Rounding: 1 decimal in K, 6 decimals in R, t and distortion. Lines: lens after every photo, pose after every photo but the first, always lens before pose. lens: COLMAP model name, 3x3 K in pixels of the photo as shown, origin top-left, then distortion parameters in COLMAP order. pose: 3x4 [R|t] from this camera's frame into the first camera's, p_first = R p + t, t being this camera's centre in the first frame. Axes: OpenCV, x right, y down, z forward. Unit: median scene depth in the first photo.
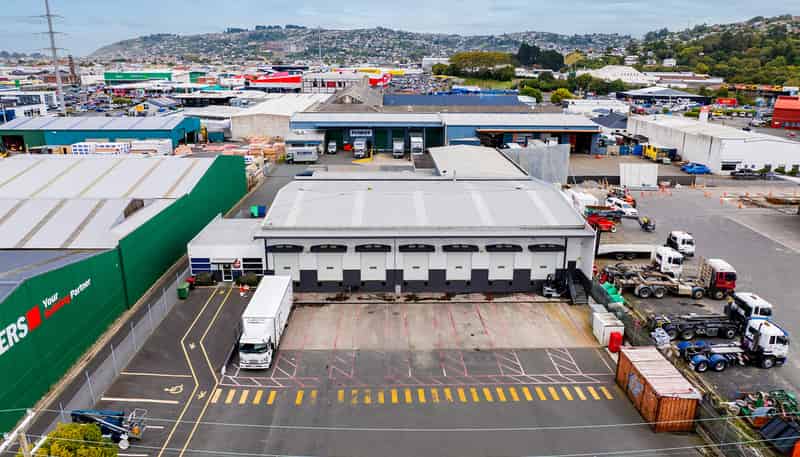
lens RADIAL K [[565.5, 0, 402.8], [0, 565.5, 222.9], [0, 0, 1]] dist [-0.052328, 0.024570]
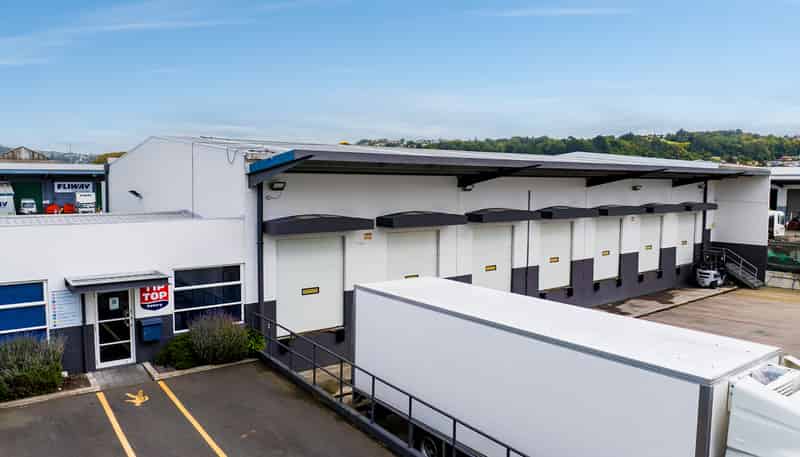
lens RADIAL K [[565.5, 0, 401.5], [0, 565.5, 226.8], [0, 0, 1]] dist [-0.052328, 0.024570]
pose [[0.806169, -0.047903, 0.589744, -0.356748], [0.167795, 0.974307, -0.150234, 0.102518], [-0.567395, 0.220070, 0.793494, 0.701190]]
